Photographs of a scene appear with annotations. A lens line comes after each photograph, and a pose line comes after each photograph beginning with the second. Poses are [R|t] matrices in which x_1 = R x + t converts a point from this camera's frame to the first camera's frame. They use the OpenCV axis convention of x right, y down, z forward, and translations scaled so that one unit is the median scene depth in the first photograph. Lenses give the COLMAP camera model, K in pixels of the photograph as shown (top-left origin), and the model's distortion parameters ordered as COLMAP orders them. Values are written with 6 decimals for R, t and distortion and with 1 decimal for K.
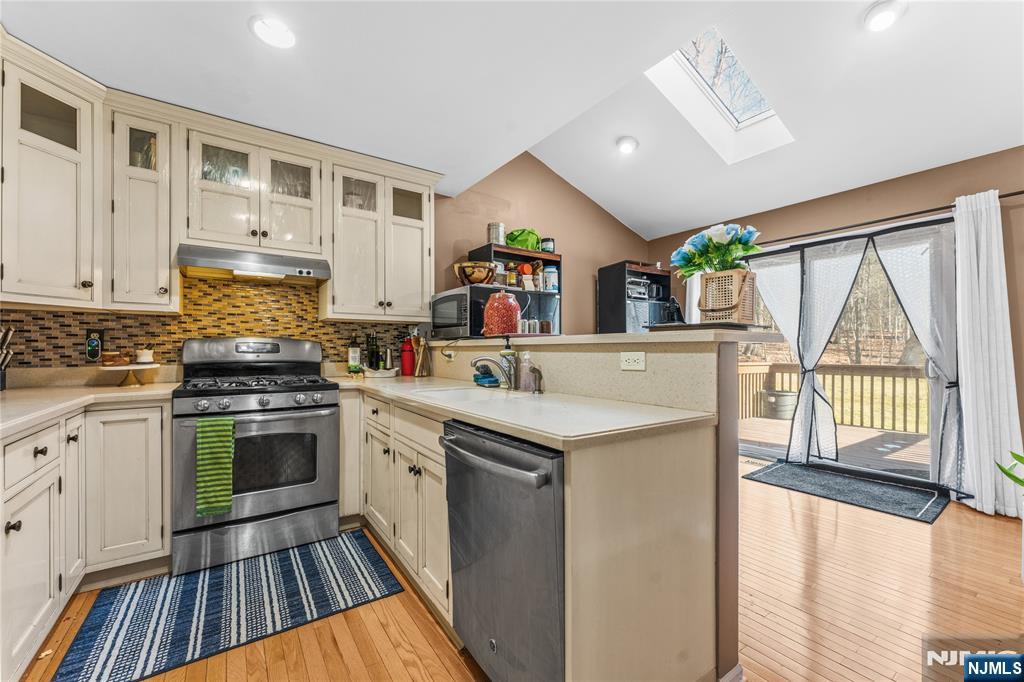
lens RADIAL K [[411.0, 0, 511.5], [0, 411.0, 344.9], [0, 0, 1]] dist [-0.001692, -0.000308]
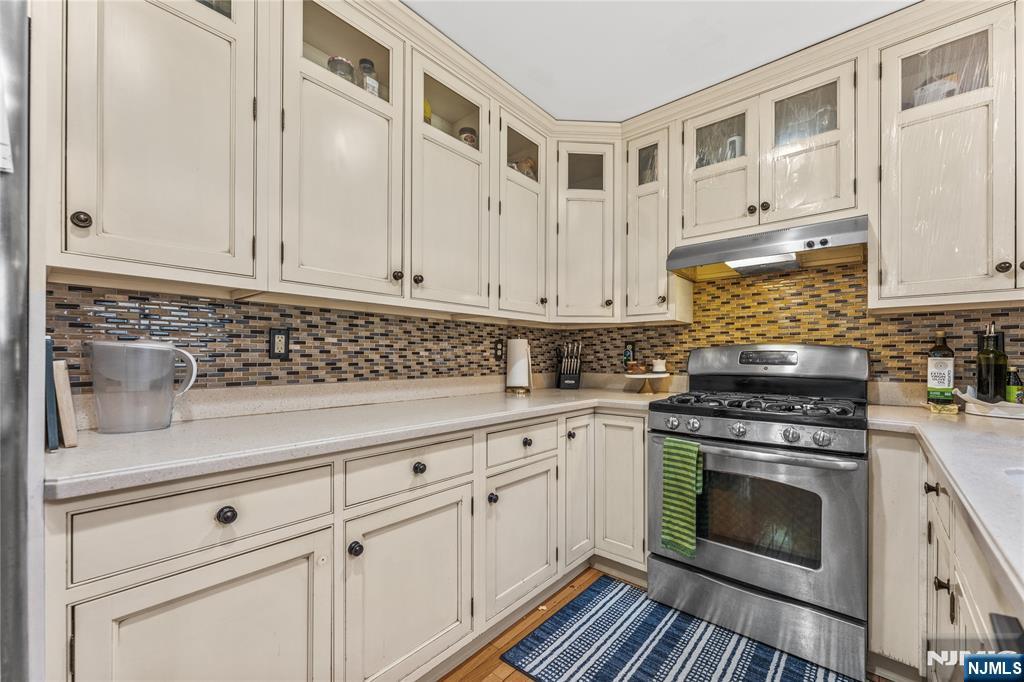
lens RADIAL K [[411.0, 0, 509.5], [0, 411.0, 357.8], [0, 0, 1]] dist [-0.001692, -0.000308]
pose [[0.239110, 0.000189, -0.970993, 0.018689], [0.006505, 0.999977, 0.001797, 0.003262], [0.970971, -0.006746, 0.239103, 0.394726]]
